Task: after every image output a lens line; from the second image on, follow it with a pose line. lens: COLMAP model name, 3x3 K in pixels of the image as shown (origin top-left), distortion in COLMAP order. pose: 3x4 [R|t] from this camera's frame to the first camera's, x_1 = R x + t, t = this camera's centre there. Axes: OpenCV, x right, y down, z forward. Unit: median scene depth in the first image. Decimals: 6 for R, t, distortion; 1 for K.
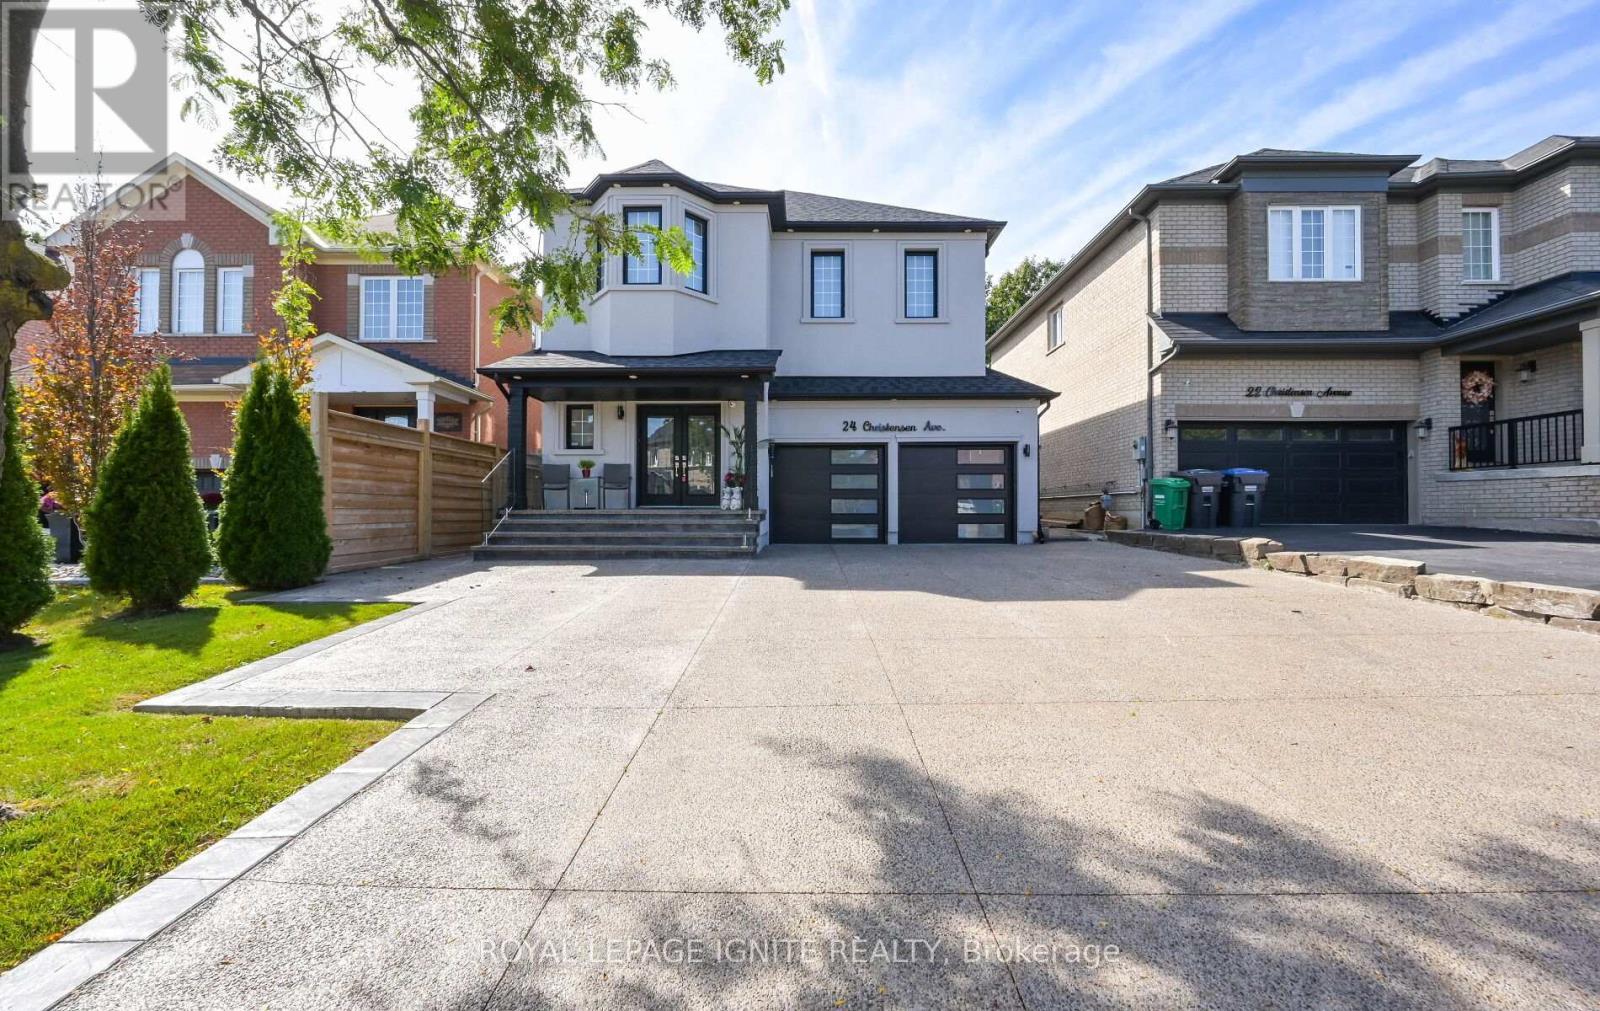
lens RADIAL K [[631.9, 0, 796.3], [0, 631.9, 502.1], [0, 0, 1]] dist [0.001657, 0.000110]
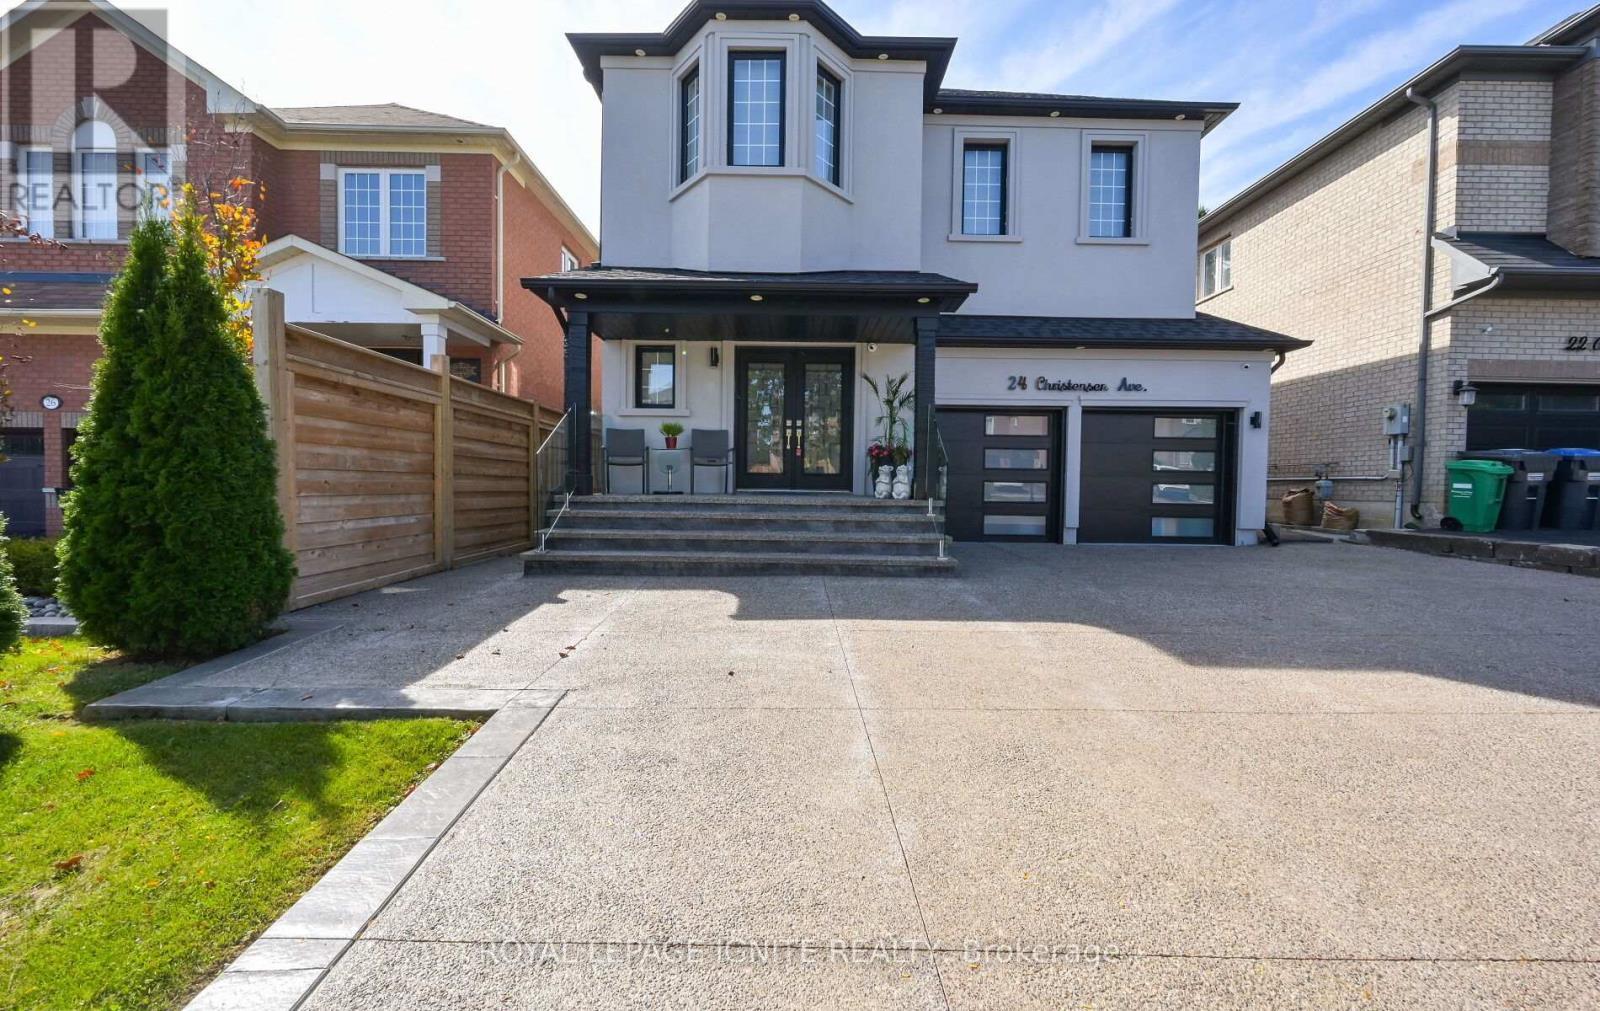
lens RADIAL K [[631.9, 0, 796.5], [0, 631.9, 502.6], [0, 0, 1]] dist [0.001657, 0.000110]
pose [[0.999735, 0.012276, 0.019469, -0.197215], [-0.013098, 0.999005, 0.042642, -0.010340], [-0.018926, -0.042885, 0.998901, 0.283357]]
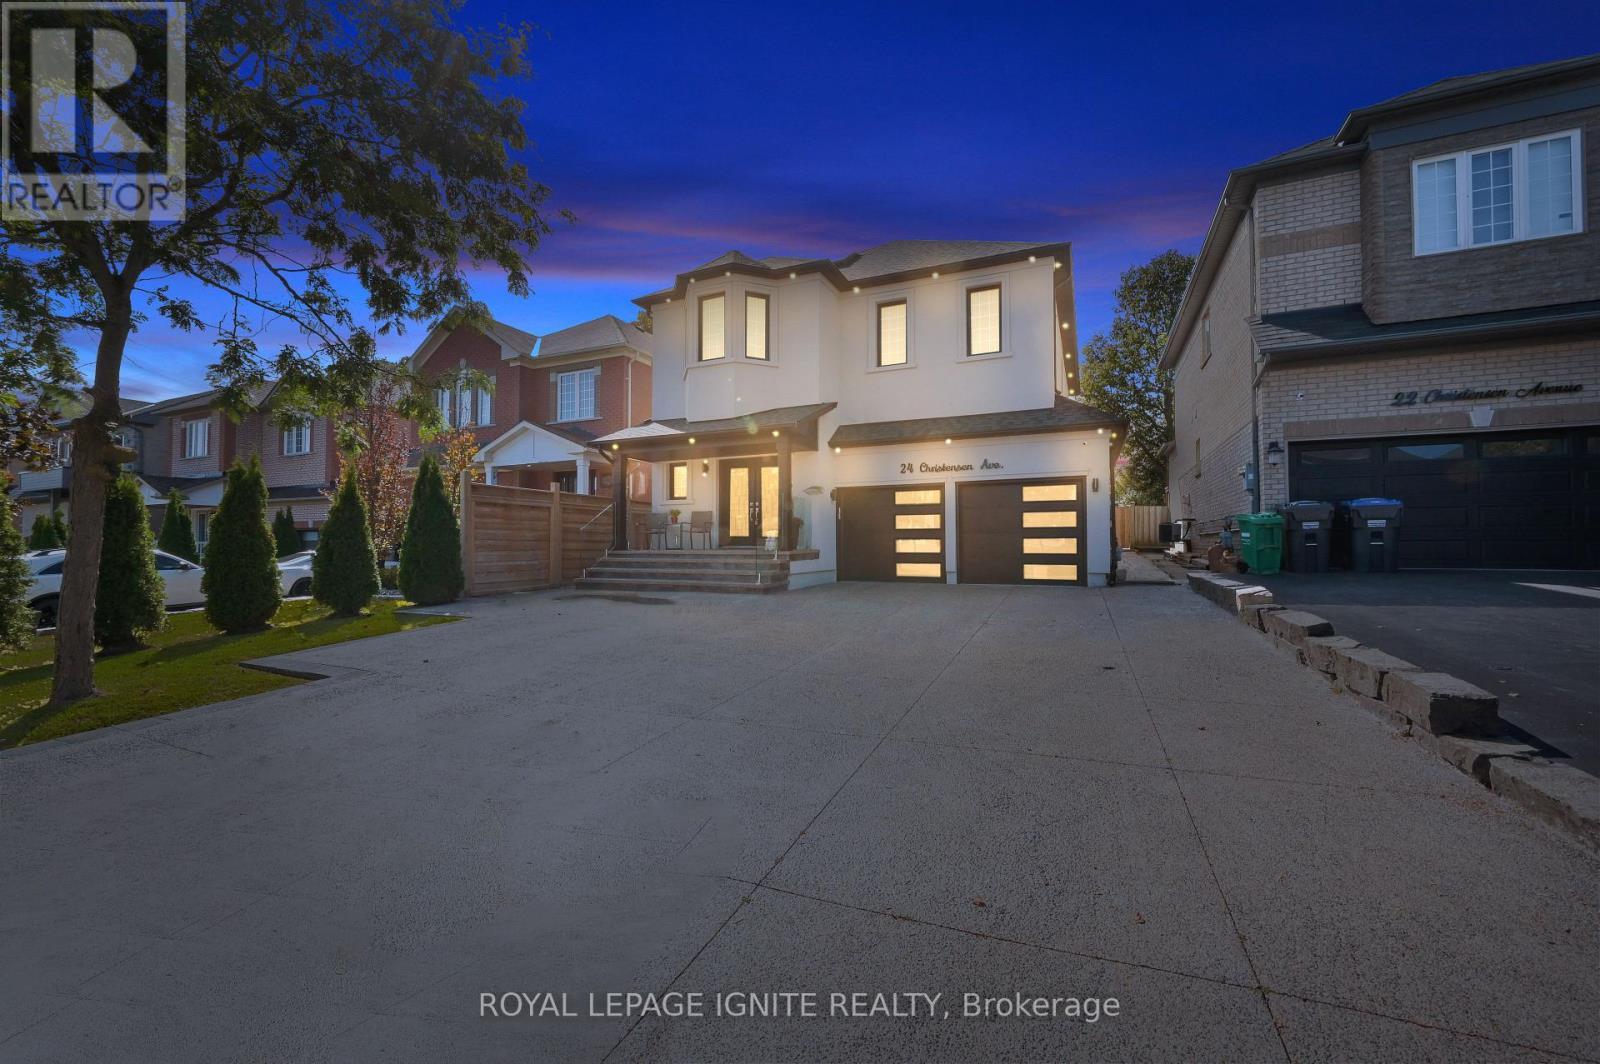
lens RADIAL K [[634.0, 0, 799.5], [0, 634.0, 528.2], [0, 0, 1]] dist [-0.001142, 0.001060]
pose [[0.915147, -0.013401, -0.402897, 0.361840], [0.008473, 0.999866, -0.014011, -0.010074], [0.403031, 0.009408, 0.915138, -0.017566]]
